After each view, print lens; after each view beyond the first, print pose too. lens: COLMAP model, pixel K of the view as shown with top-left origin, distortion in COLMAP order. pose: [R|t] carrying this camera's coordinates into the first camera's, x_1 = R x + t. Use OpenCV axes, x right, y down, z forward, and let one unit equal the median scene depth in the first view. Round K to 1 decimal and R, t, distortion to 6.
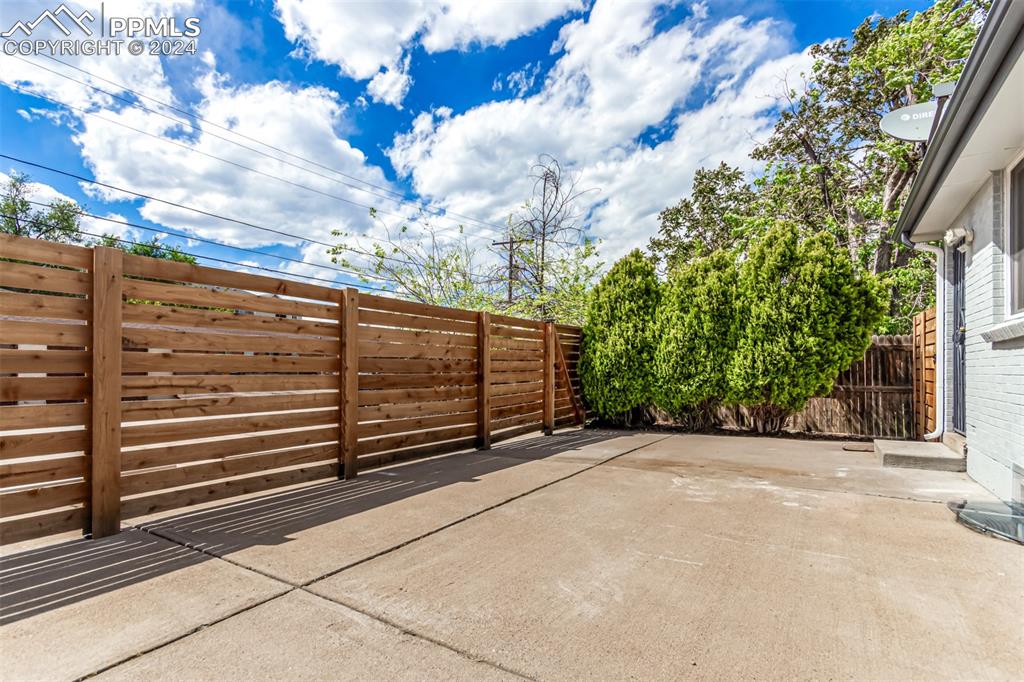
lens RADIAL K [[486.1, 0, 516.8], [0, 486.1, 367.4], [0, 0, 1]] dist [0.002625, 0.000531]
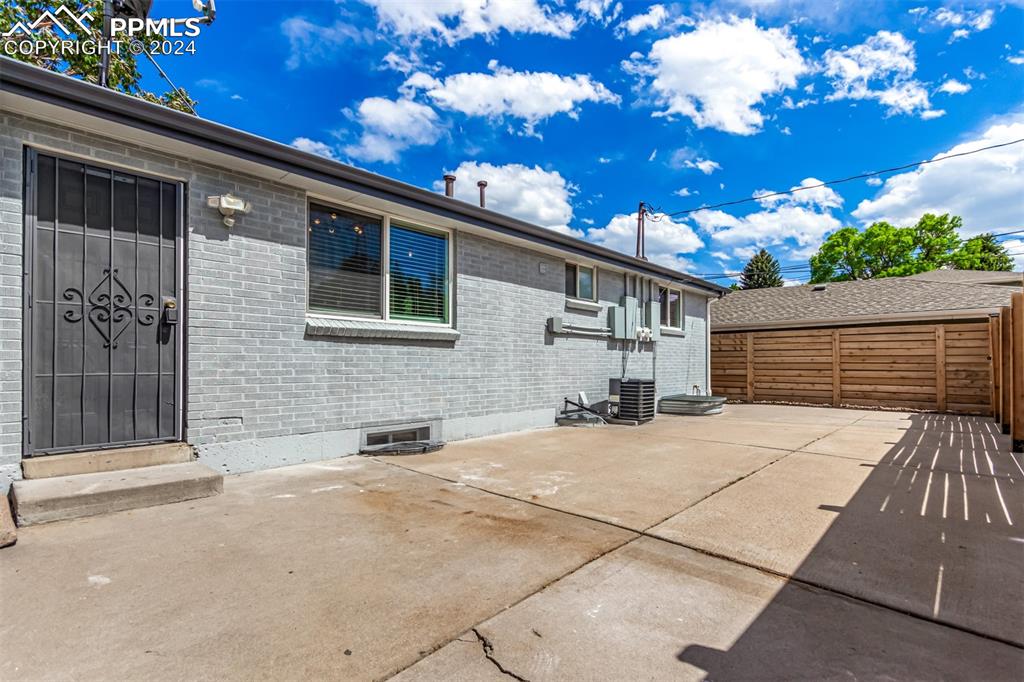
lens RADIAL K [[486.1, 0, 516.8], [0, 486.1, 367.4], [0, 0, 1]] dist [0.002625, 0.000531]
pose [[-0.986219, 0.000127, 0.165446, 0.174126], [0.000372, 0.999999, 0.001451, 0.016041], [-0.165445, 0.001492, -0.986218, 1.257957]]
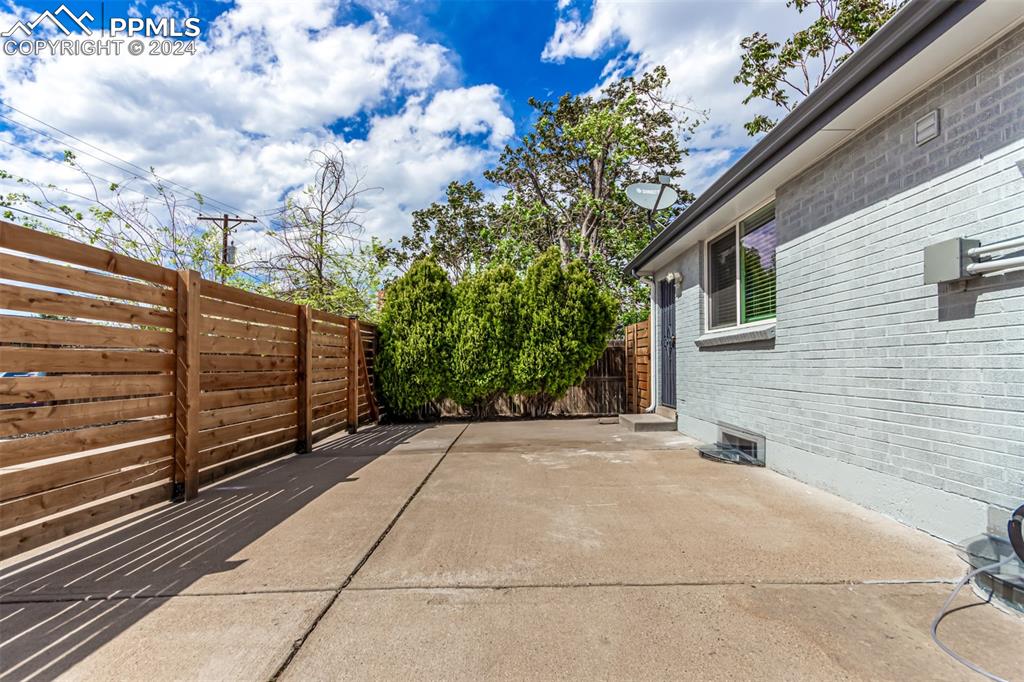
lens RADIAL K [[486.1, 0, 516.8], [0, 486.1, 367.4], [0, 0, 1]] dist [0.002625, 0.000531]
pose [[0.833617, -0.008323, 0.552280, -0.247616], [0.005212, 0.999960, 0.007202, 0.000235], [-0.552318, -0.003126, 0.833628, -0.002223]]
